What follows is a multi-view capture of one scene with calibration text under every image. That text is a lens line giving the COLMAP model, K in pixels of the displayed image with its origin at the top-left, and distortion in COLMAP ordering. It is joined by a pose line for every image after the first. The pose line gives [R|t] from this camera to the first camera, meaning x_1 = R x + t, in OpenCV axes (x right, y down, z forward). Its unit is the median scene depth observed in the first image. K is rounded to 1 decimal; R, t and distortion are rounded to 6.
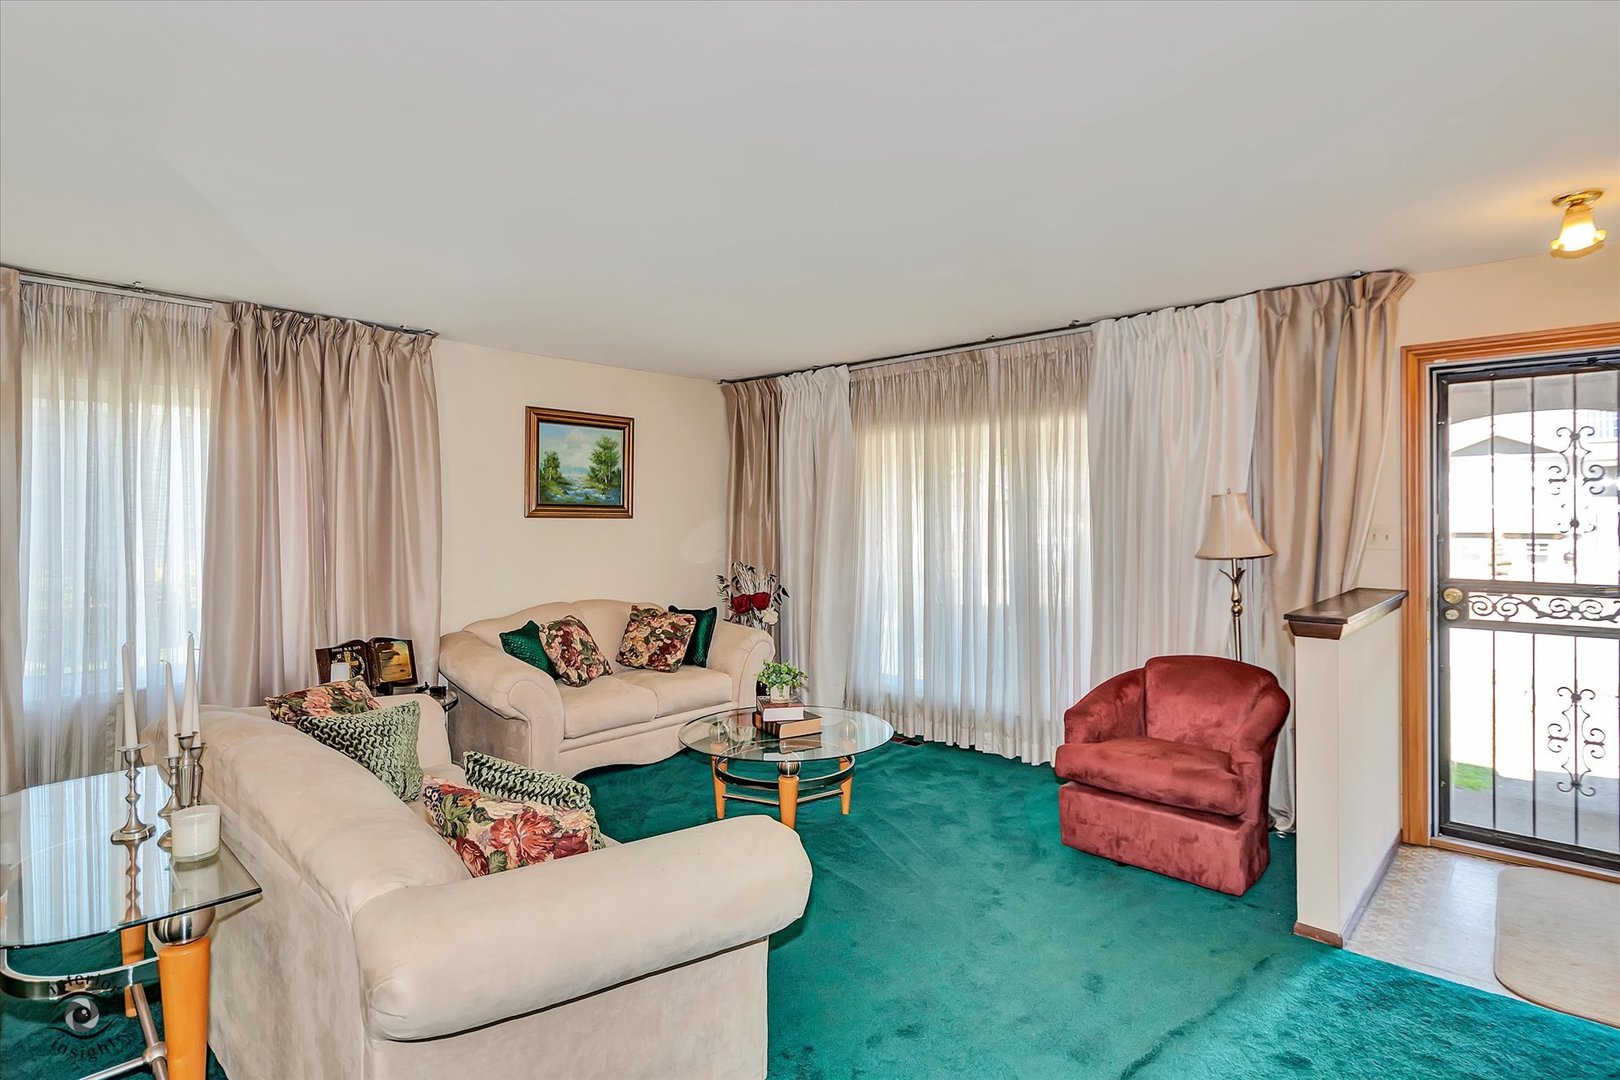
lens RADIAL K [[846.9, 0, 809.9], [0, 846.9, 531.5], [0, 0, 1]] dist [0.016079, -0.002287]
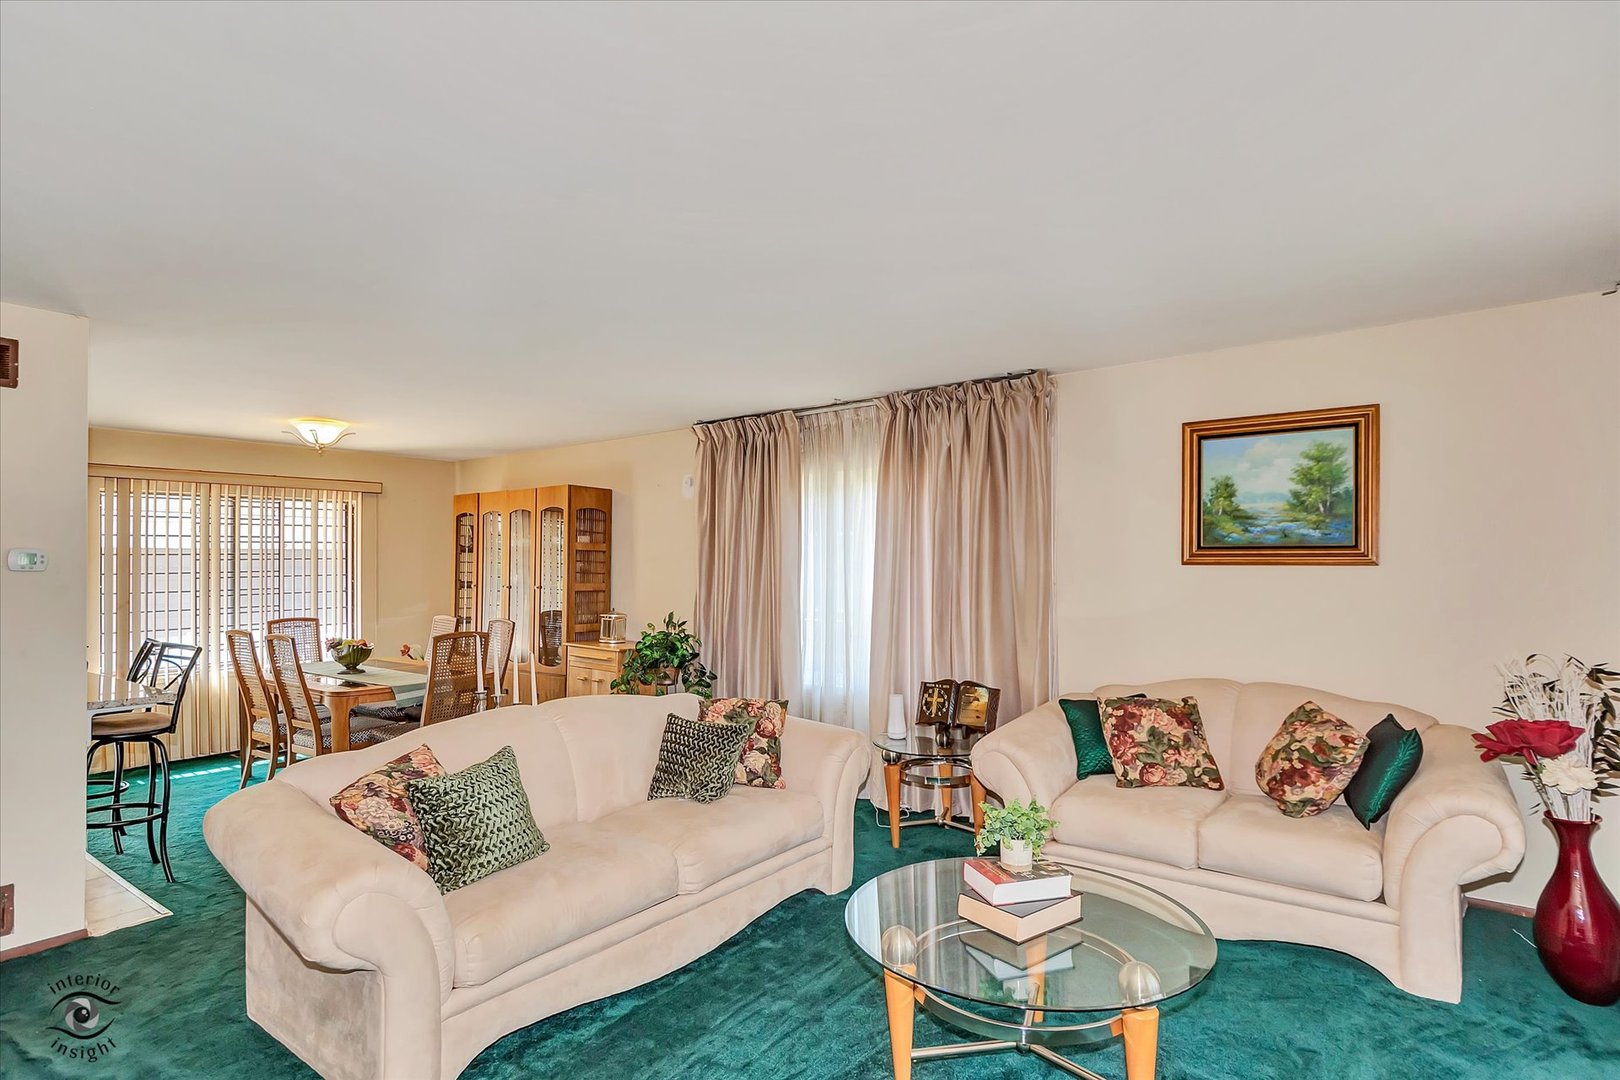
lens RADIAL K [[846.9, 0, 809.8], [0, 846.9, 549.4], [0, 0, 1]] dist [0.016079, -0.002287]
pose [[0.093297, -0.013386, -0.995548, 0.404108], [-0.008000, 0.999867, -0.014194, -0.015769], [0.995606, 0.009289, 0.093178, 0.558828]]
